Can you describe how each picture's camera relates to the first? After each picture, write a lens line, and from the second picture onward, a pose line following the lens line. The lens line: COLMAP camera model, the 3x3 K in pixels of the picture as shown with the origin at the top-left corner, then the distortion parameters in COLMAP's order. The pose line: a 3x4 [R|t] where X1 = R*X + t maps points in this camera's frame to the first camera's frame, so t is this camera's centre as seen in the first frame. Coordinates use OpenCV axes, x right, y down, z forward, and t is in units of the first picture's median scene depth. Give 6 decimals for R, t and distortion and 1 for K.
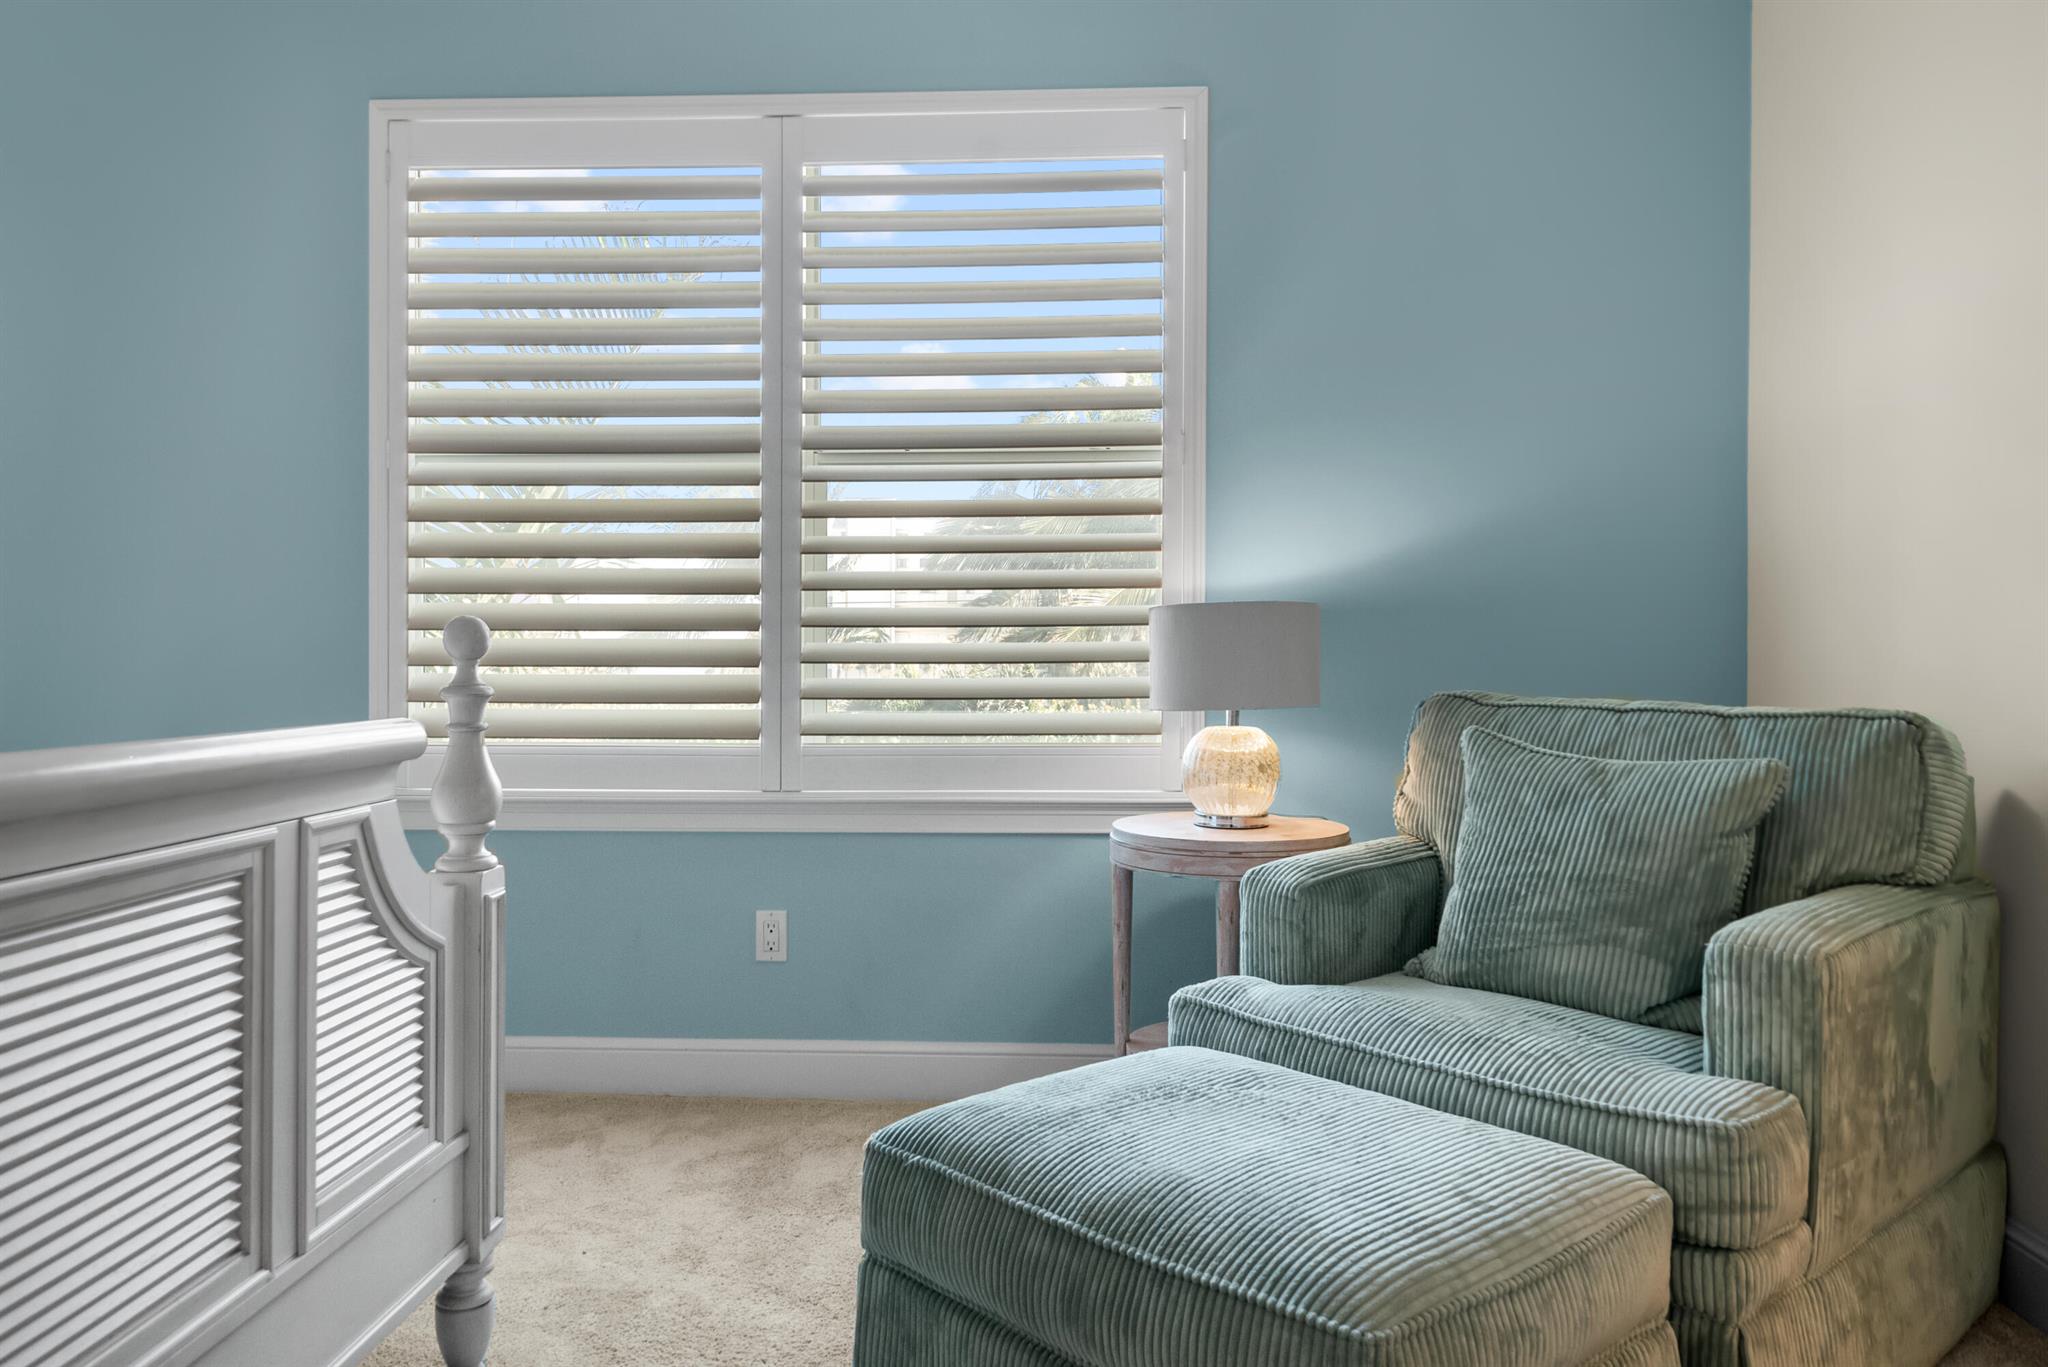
lens RADIAL K [[1464.8, 0, 1021.8], [0, 1464.8, 672.0], [0, 0, 1]] dist [0.005455, -0.005425]
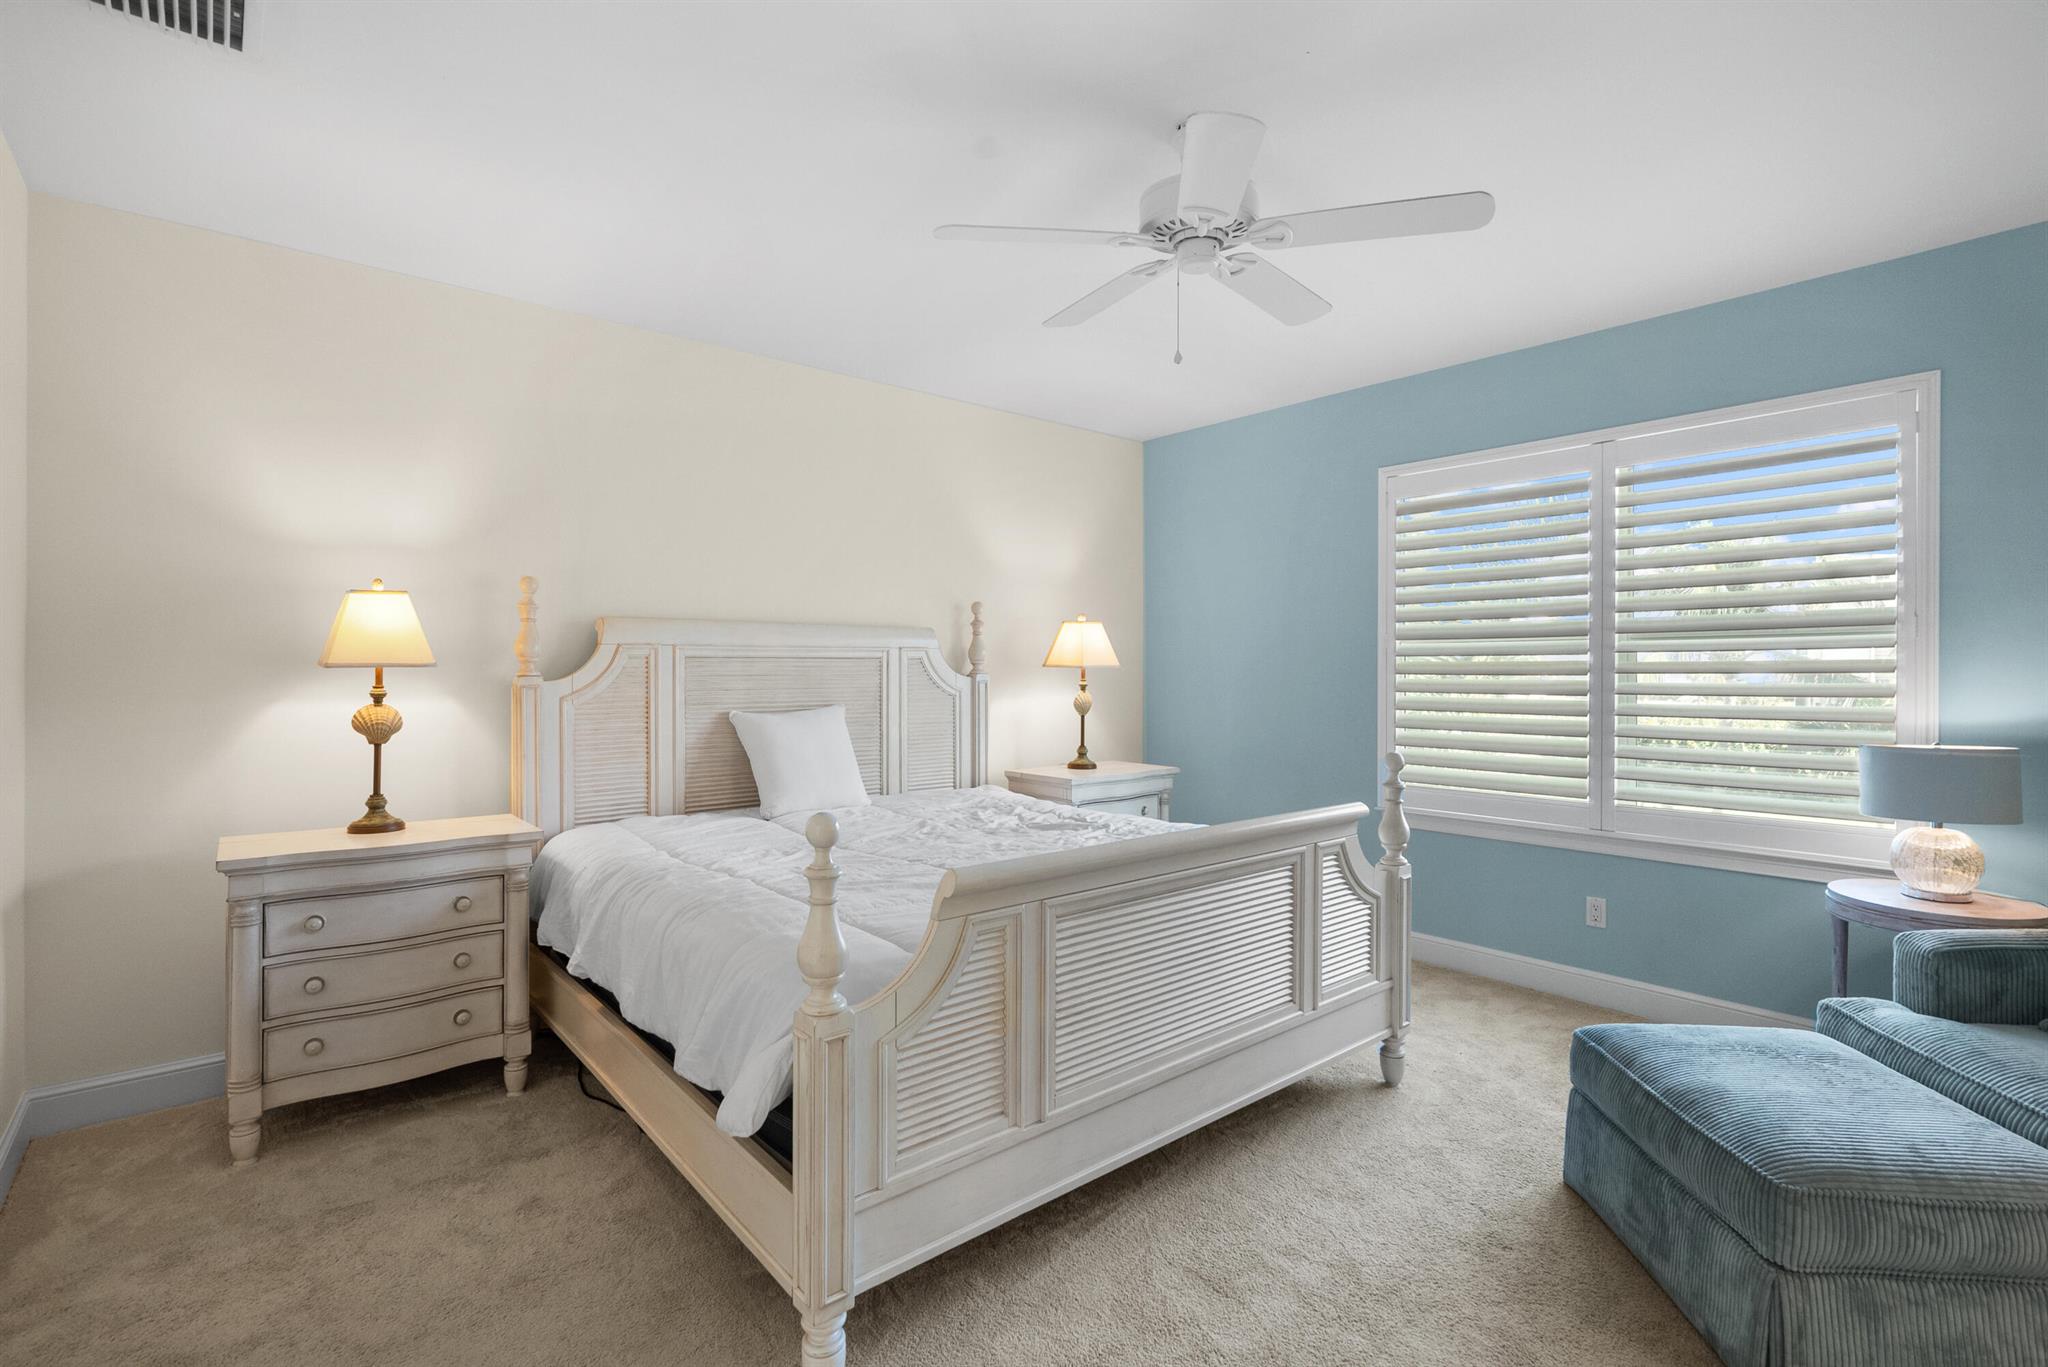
lens RADIAL K [[936.2, 0, 1019.0], [0, 936.2, 681.8], [0, 0, 1]] dist [-0.000528, -0.000645]
pose [[0.669236, 0.003520, -0.743041, 0.332492], [-0.002736, 0.999994, 0.002273, -0.160503], [0.743044, 0.000512, 0.669242, -0.431097]]
